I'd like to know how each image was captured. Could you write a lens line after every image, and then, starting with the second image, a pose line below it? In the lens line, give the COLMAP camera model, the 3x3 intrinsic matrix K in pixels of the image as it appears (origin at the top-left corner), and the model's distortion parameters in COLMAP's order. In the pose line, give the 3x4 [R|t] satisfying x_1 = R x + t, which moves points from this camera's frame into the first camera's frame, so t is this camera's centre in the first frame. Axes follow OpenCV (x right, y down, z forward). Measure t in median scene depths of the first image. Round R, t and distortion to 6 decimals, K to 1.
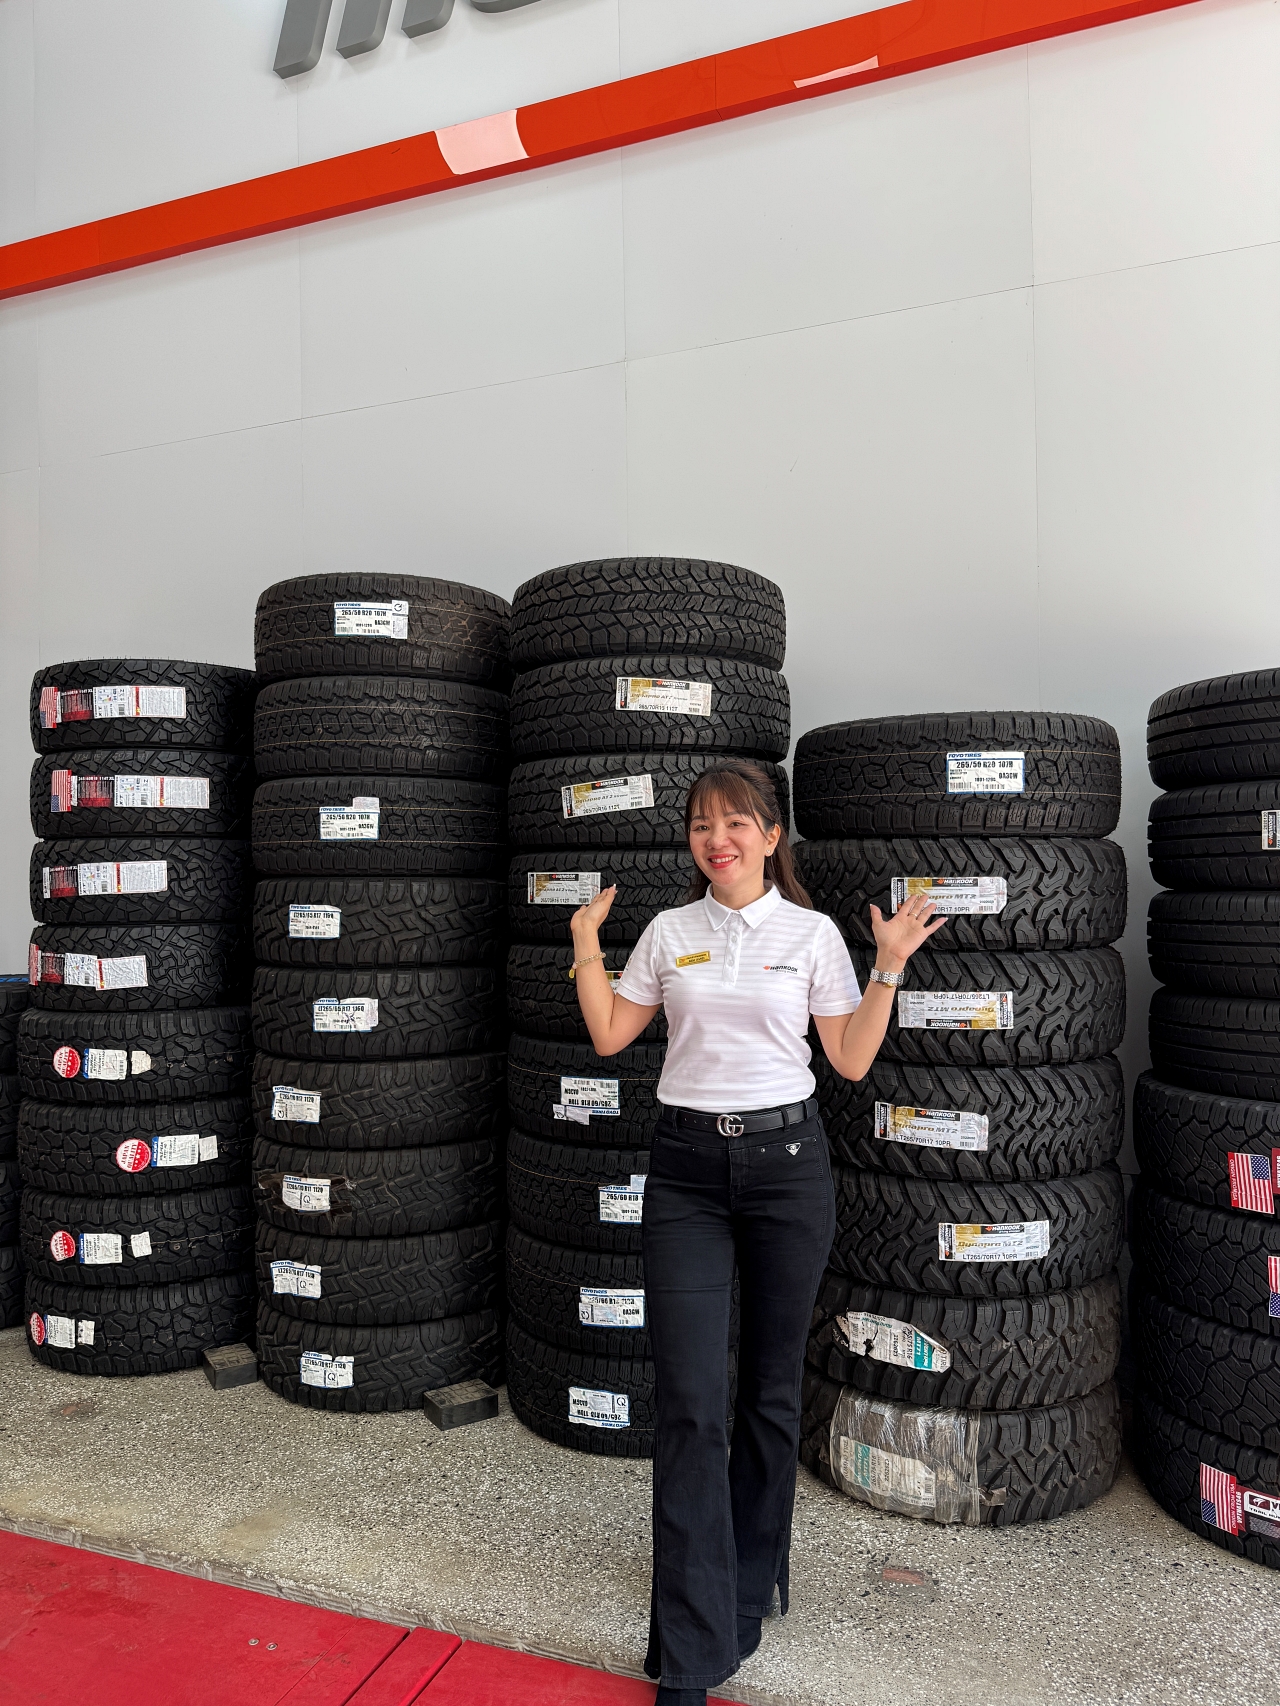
lens RADIAL K [[1205.8, 0, 672.3], [0, 1205.8, 847.5], [0, 0, 1]] dist [0.101764, -0.162285]
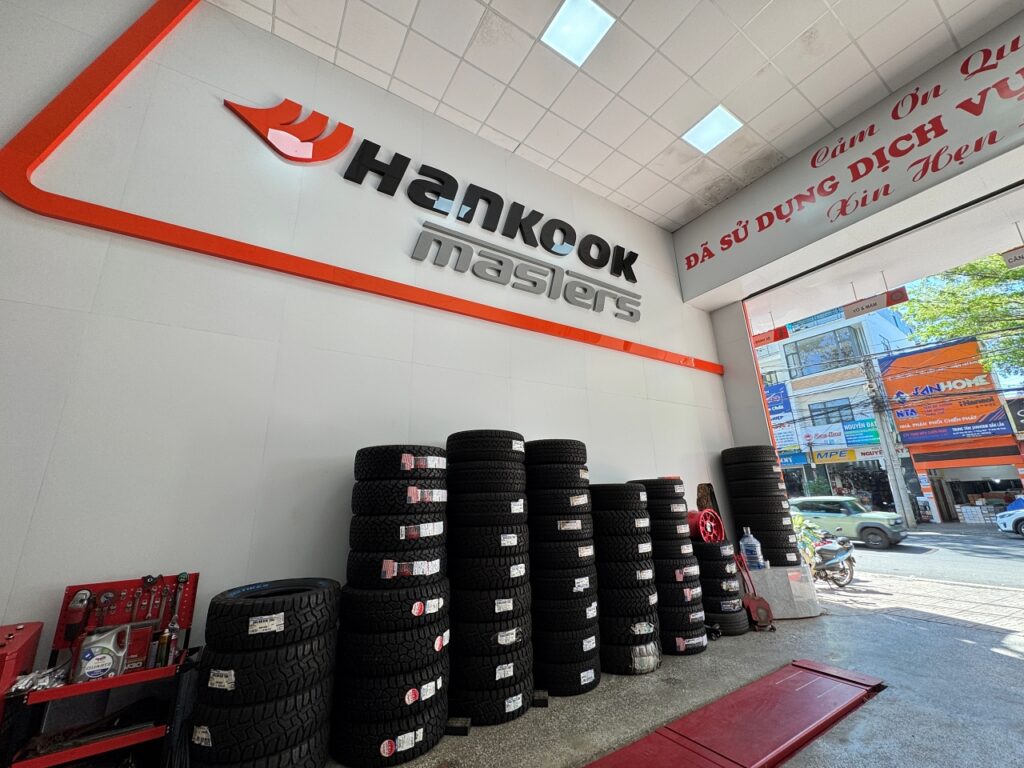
lens RADIAL K [[408.2, 0, 513.7], [0, 408.2, 381.0], [0, 0, 1]] dist [-0.002422, -0.000186]
pose [[0.589528, 0.226605, 0.775311, -1.209020], [0.000875, 0.959663, -0.281152, -0.038010], [-0.807748, 0.166425, 0.565550, 0.320142]]
